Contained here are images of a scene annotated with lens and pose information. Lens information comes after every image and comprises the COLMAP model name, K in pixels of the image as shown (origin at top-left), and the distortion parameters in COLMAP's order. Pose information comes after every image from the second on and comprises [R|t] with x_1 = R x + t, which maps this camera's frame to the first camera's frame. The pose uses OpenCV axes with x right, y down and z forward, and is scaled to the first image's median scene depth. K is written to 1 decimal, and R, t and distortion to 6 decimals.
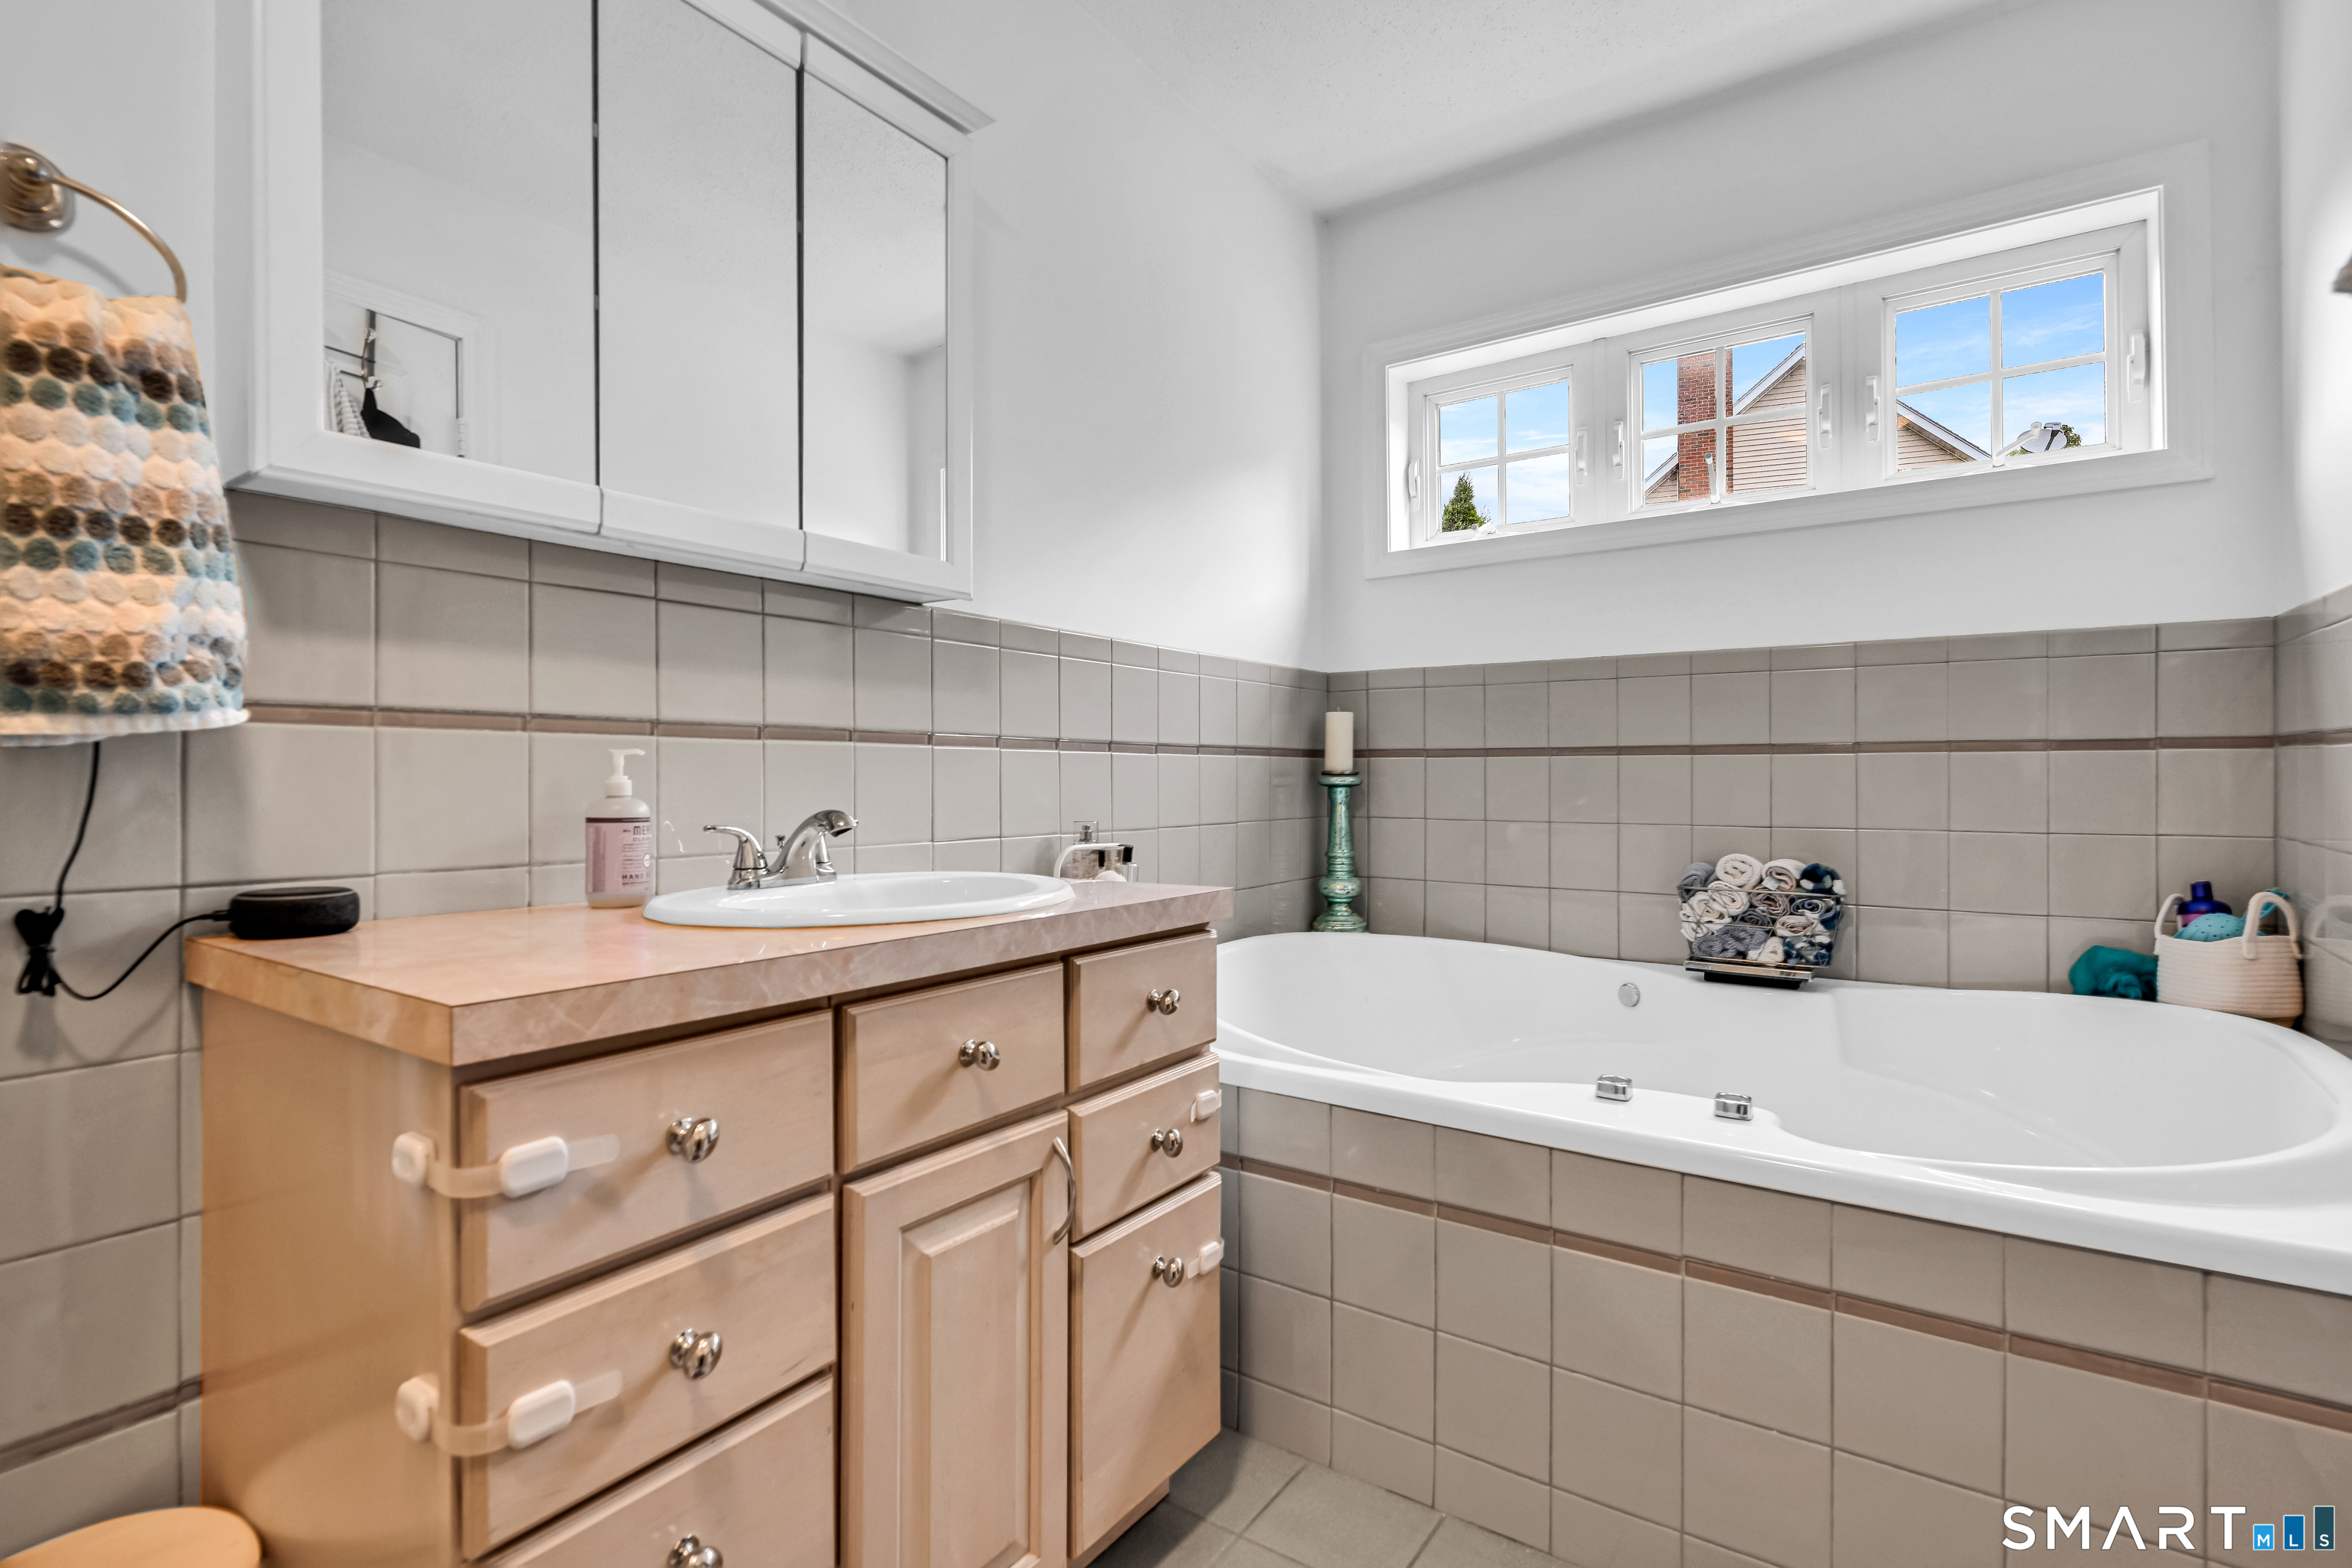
lens RADIAL K [[1103.0, 0, 1152.6], [0, 1103.0, 772.2], [0, 0, 1]] dist [-0.002022, 0.000154]
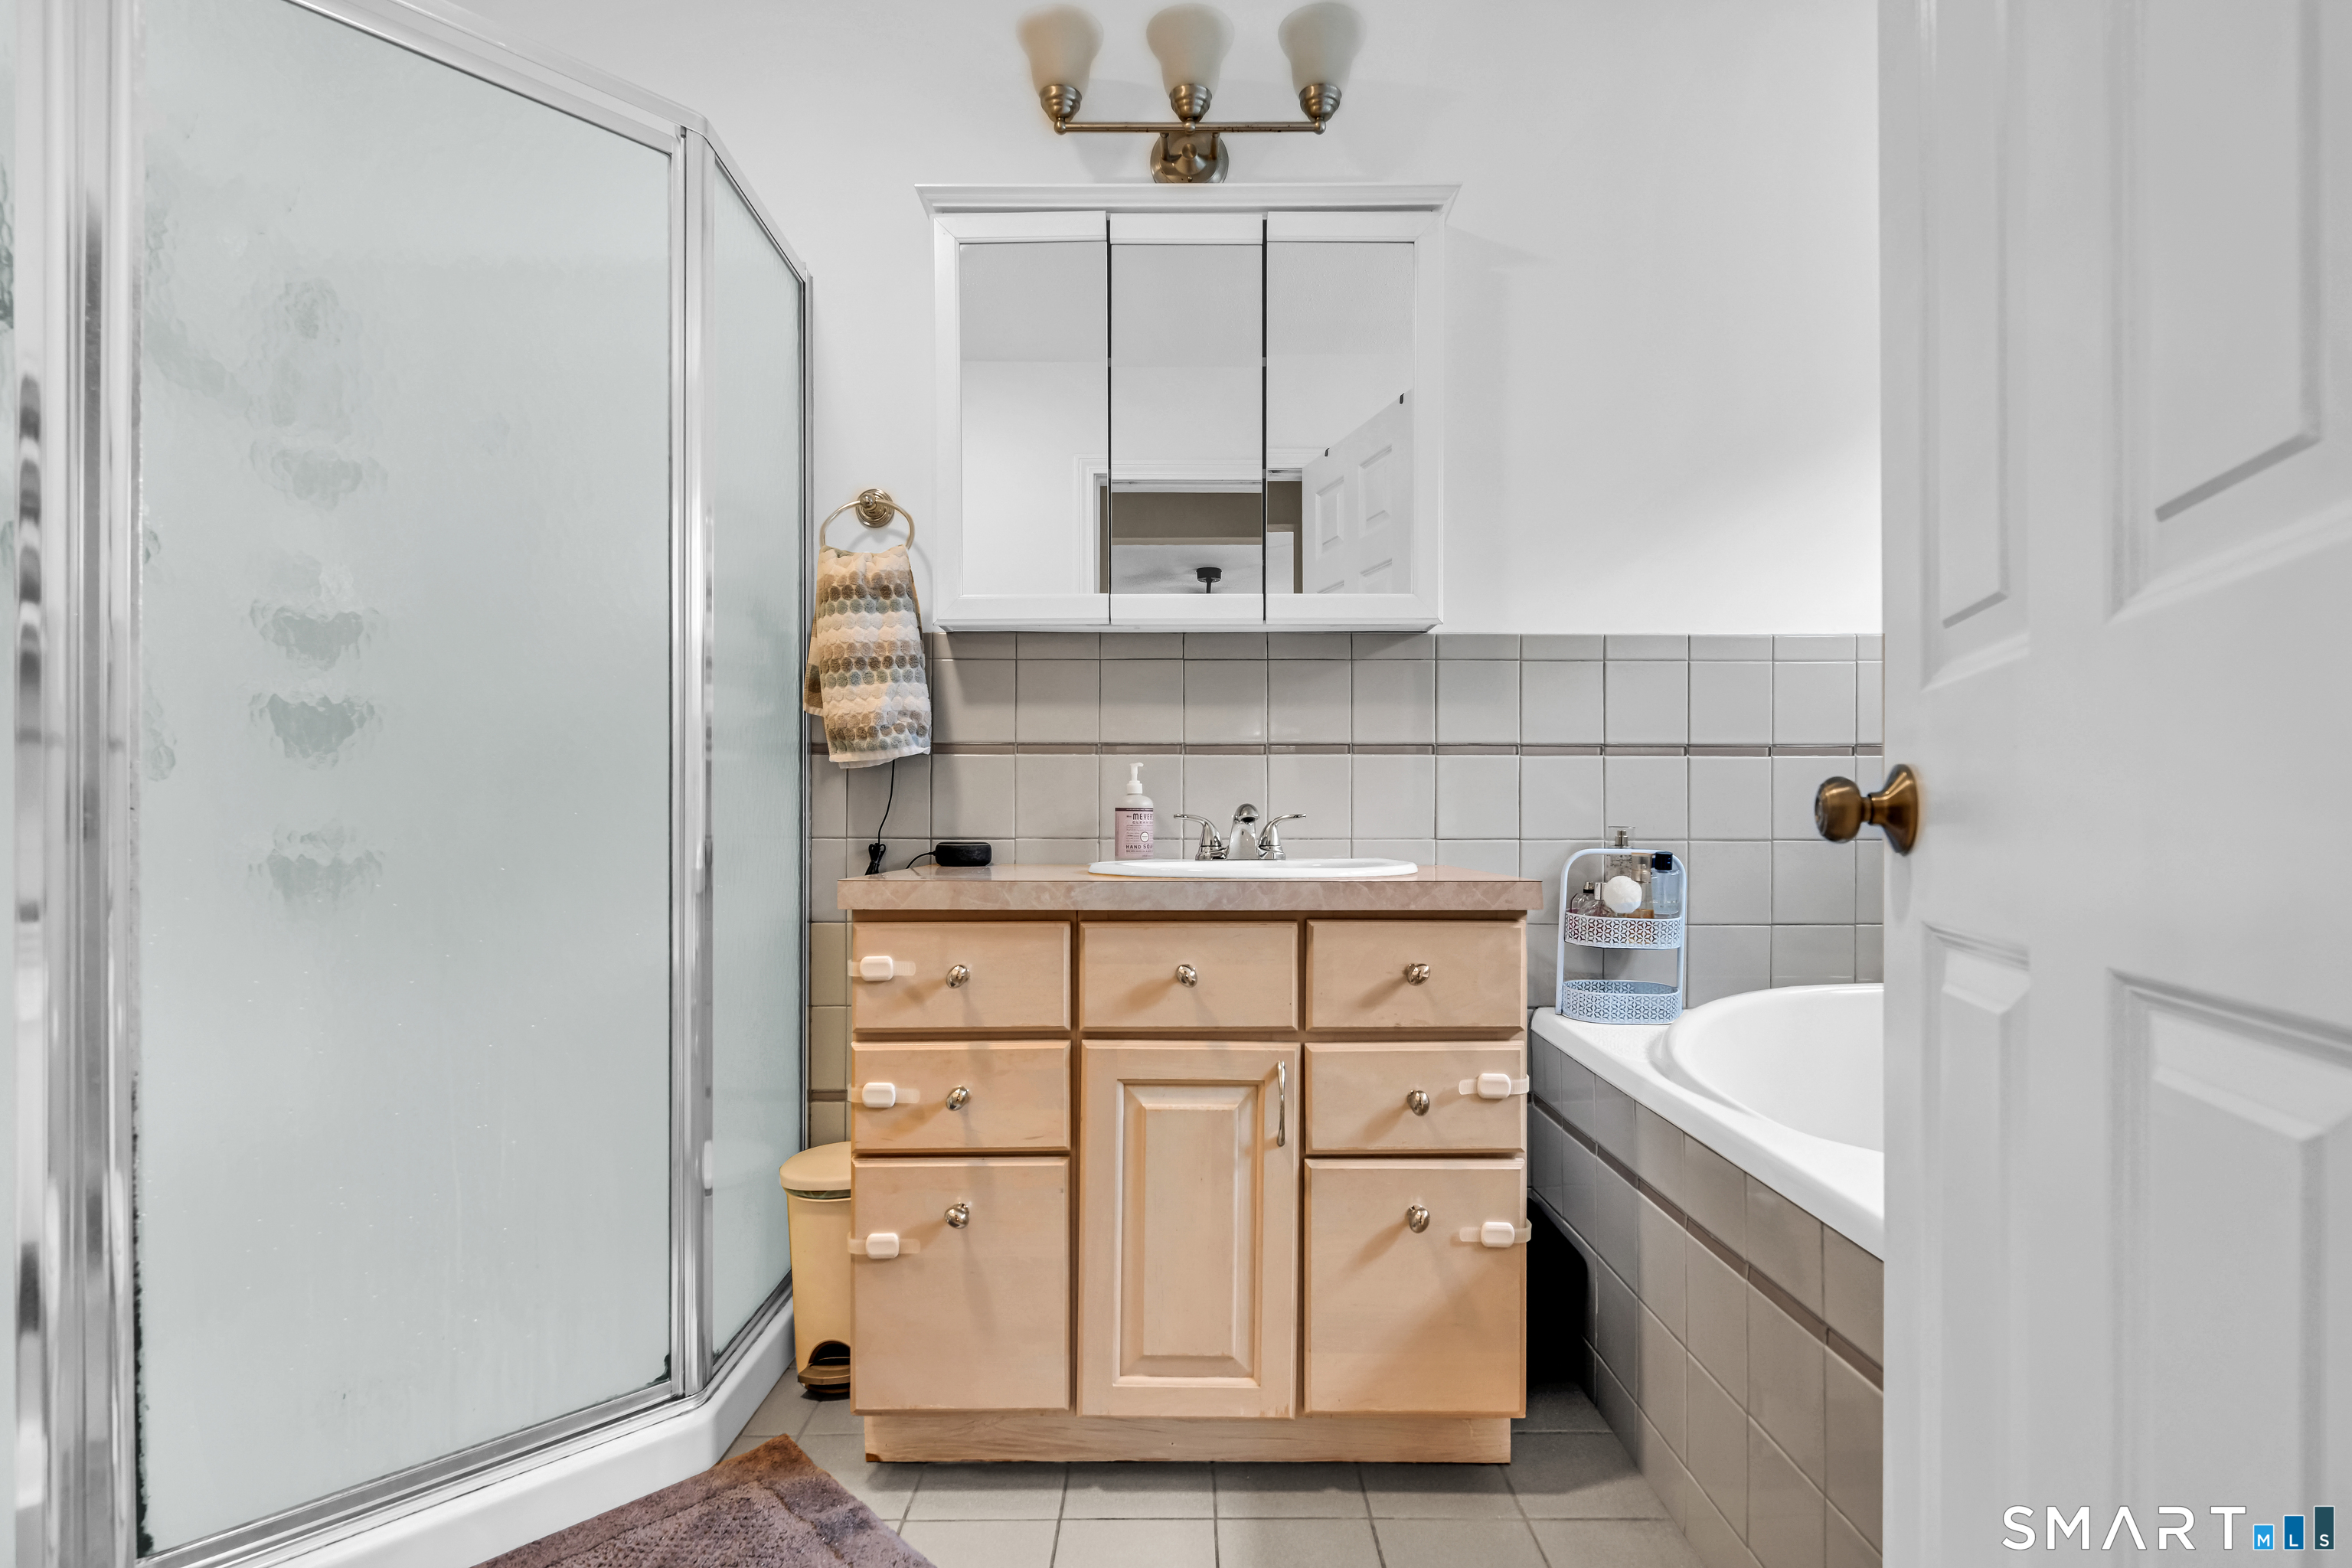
lens RADIAL K [[1093.6, 0, 1183.8], [0, 1093.6, 817.2], [0, 0, 1]] dist [-0.000690, -0.000023]
pose [[0.582084, 0.000219, -0.813129, 1.049553], [0.003687, 0.999989, 0.002909, 0.066204], [0.813121, -0.004692, 0.582076, 0.243441]]
